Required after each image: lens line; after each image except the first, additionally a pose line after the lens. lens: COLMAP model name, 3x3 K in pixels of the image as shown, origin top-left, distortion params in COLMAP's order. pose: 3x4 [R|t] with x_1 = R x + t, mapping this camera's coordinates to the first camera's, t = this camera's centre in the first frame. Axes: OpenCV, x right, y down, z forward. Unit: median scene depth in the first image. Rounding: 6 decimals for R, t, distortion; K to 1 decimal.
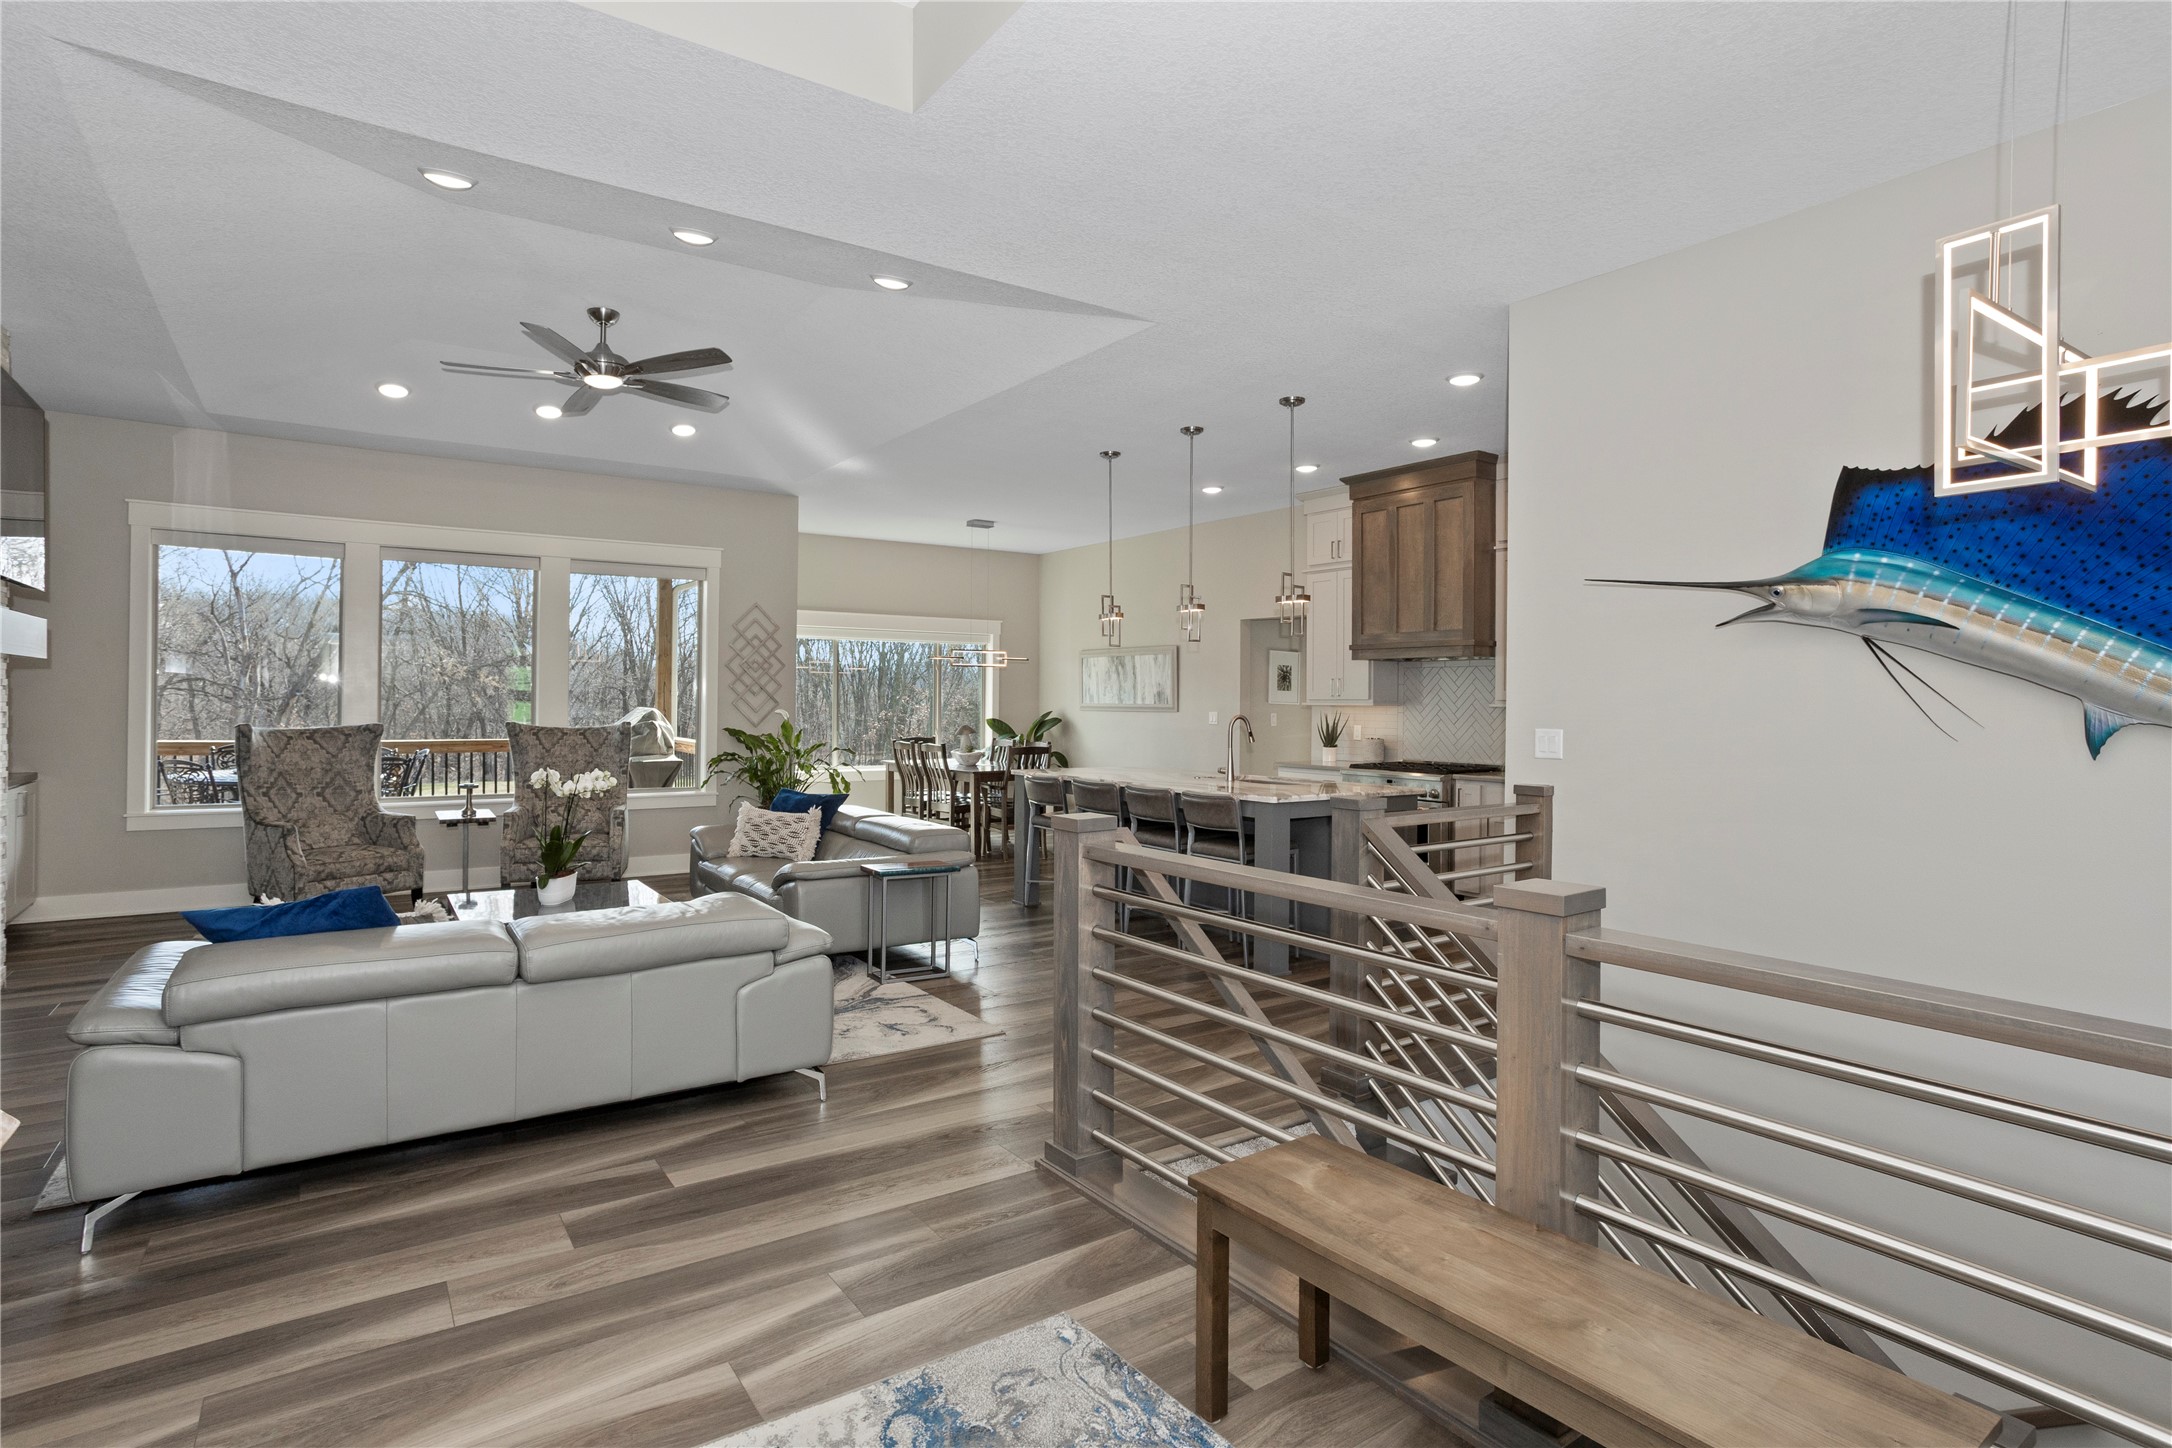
lens RADIAL K [[1067.2, 0, 1055.2], [0, 1067.2, 687.7], [0, 0, 1]] dist [-0.022552, 0.005135]
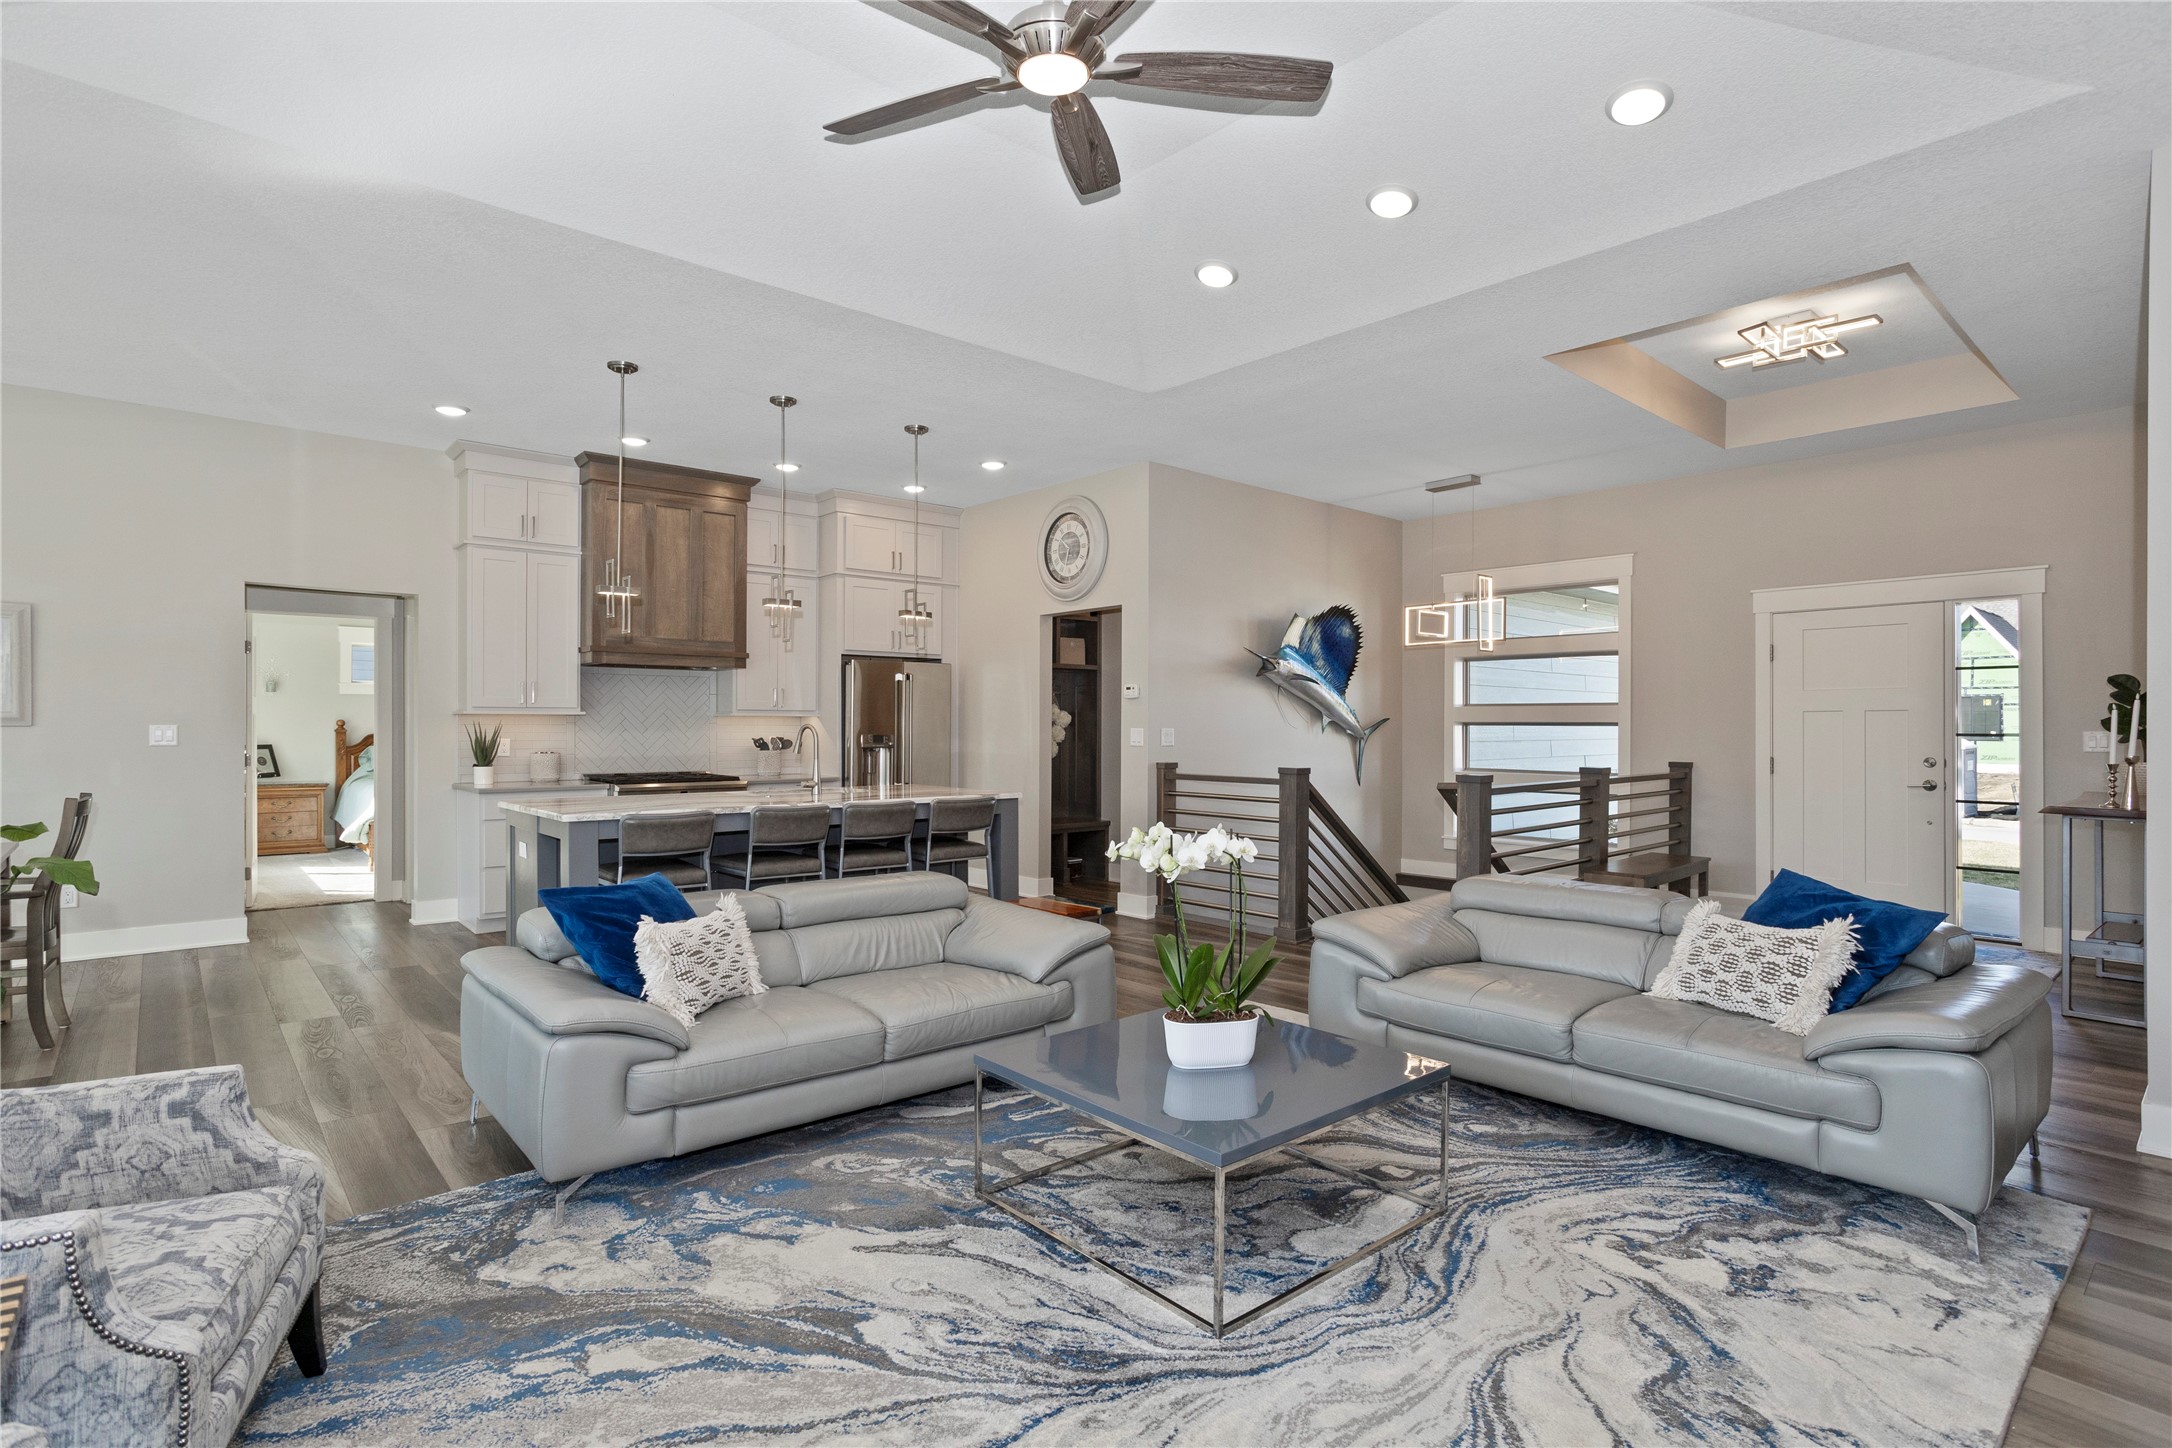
lens RADIAL K [[1067.2, 0, 1049.2], [0, 1067.2, 727.0], [0, 0, 1]] dist [-0.022552, 0.005135]
pose [[-0.093976, -0.009265, 0.995531, -0.635682], [-0.017672, 0.999815, 0.007637, 0.014060], [-0.995418, -0.016876, -0.094122, 0.715424]]
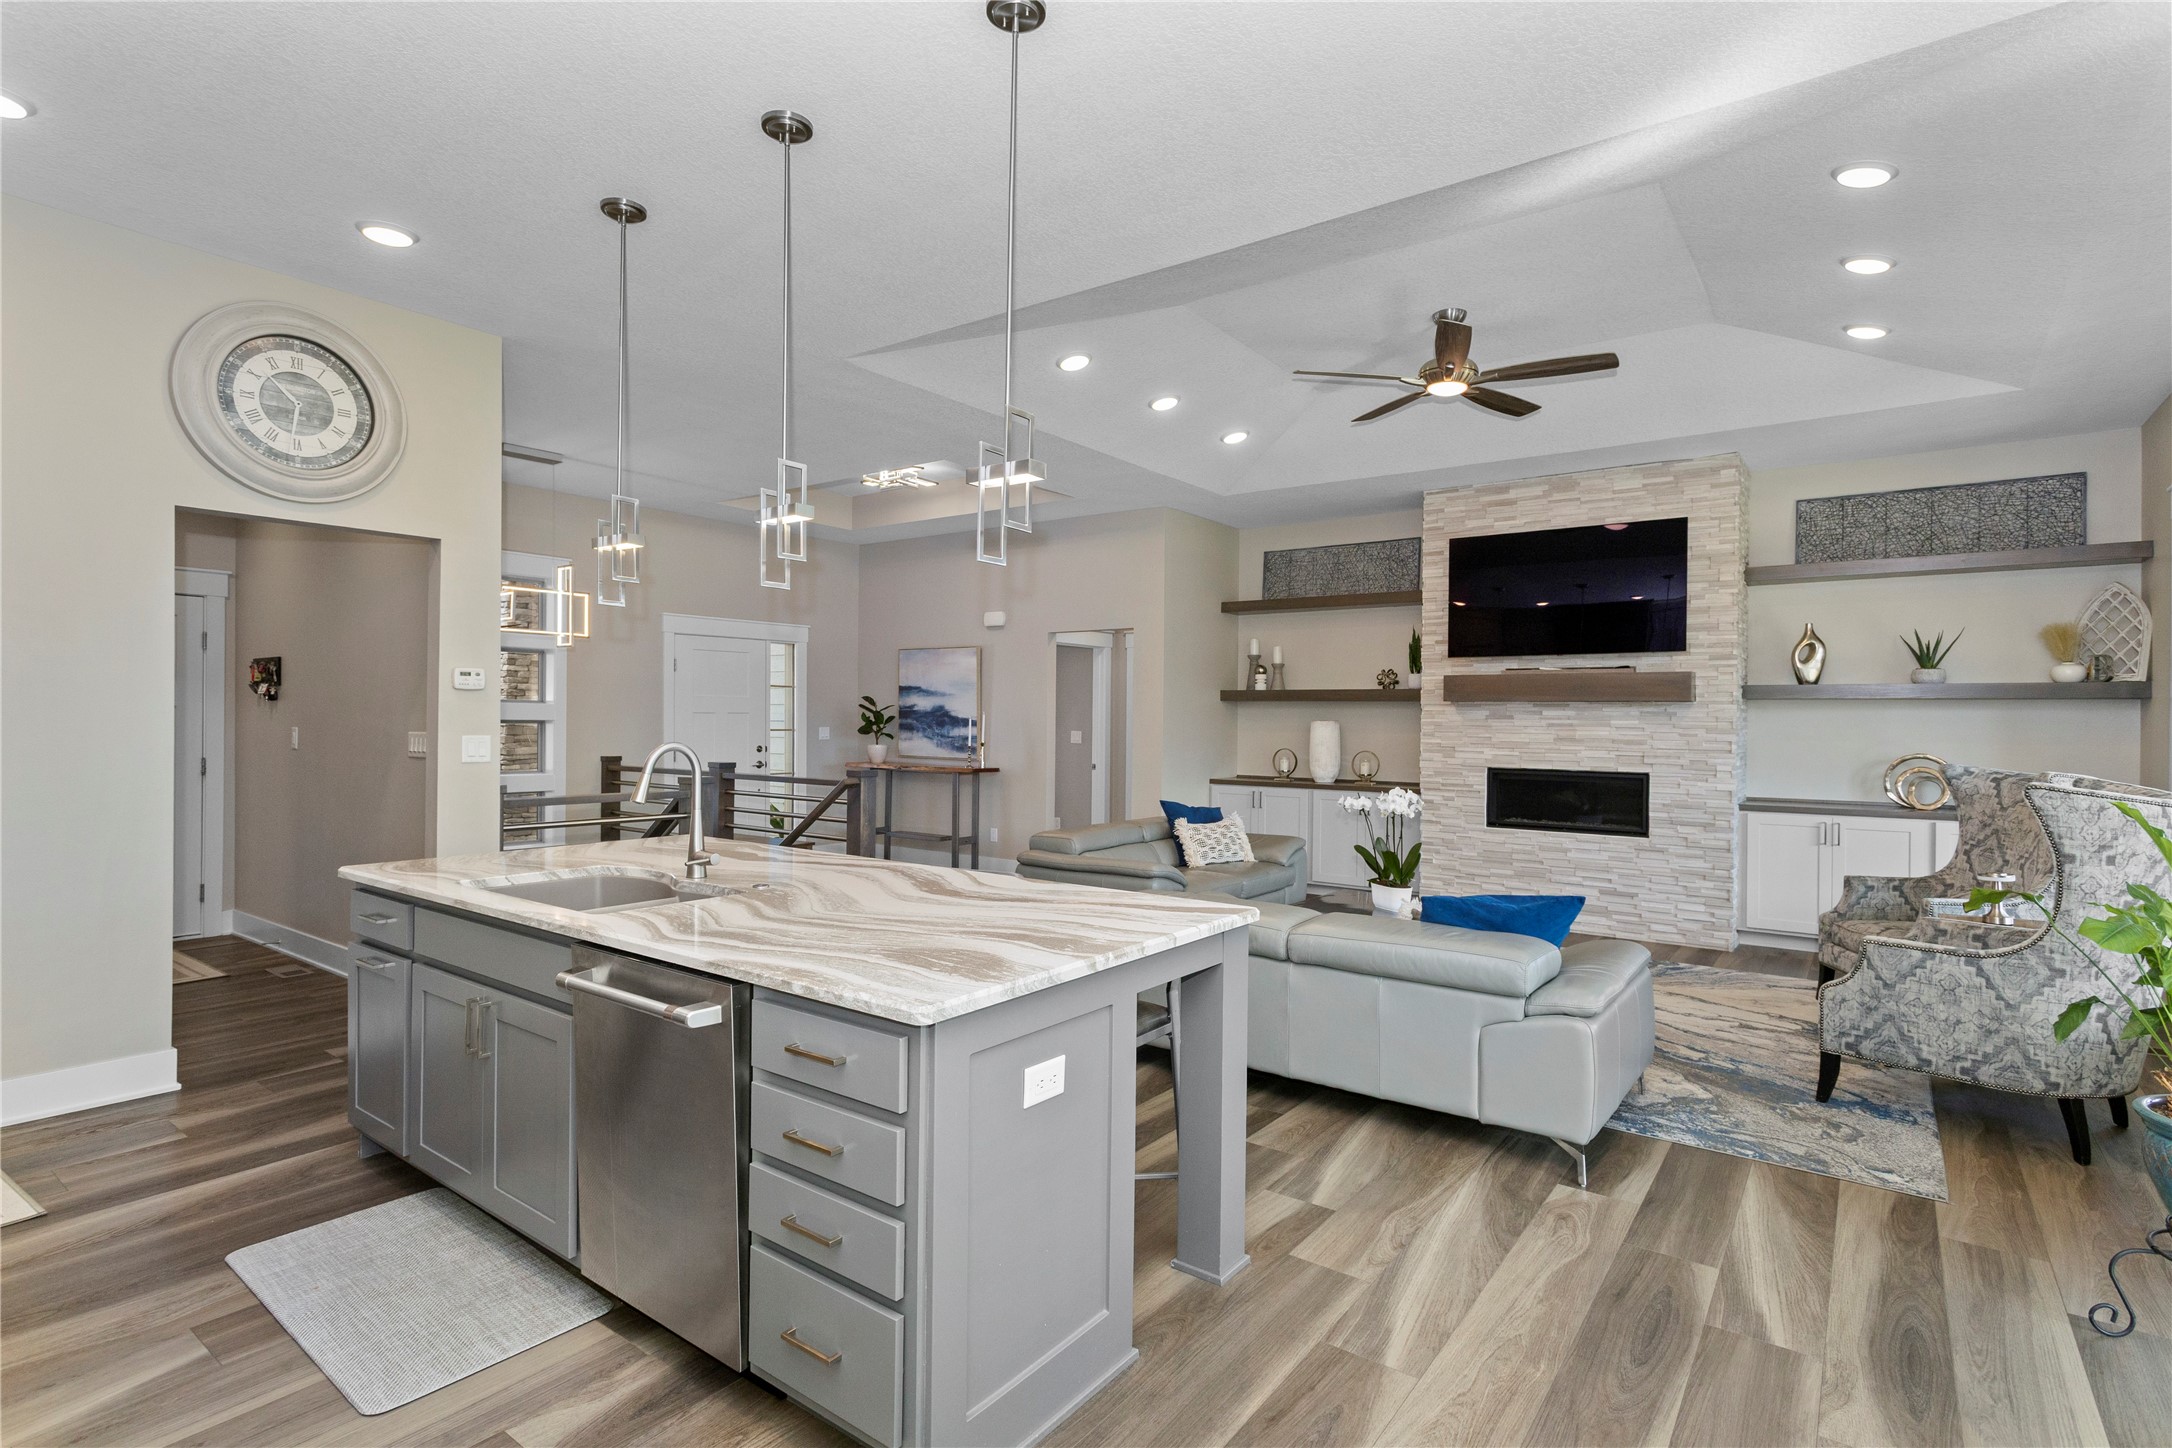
lens RADIAL K [[1067.2, 0, 1098.9], [0, 1067.2, 728.1], [0, 0, 1]] dist [-0.022552, 0.005135]
pose [[-0.946265, -0.015417, -0.323025, 0.120204], [-0.013682, 0.999877, -0.007641, 0.016385], [0.323103, -0.002811, -0.946360, 1.225671]]
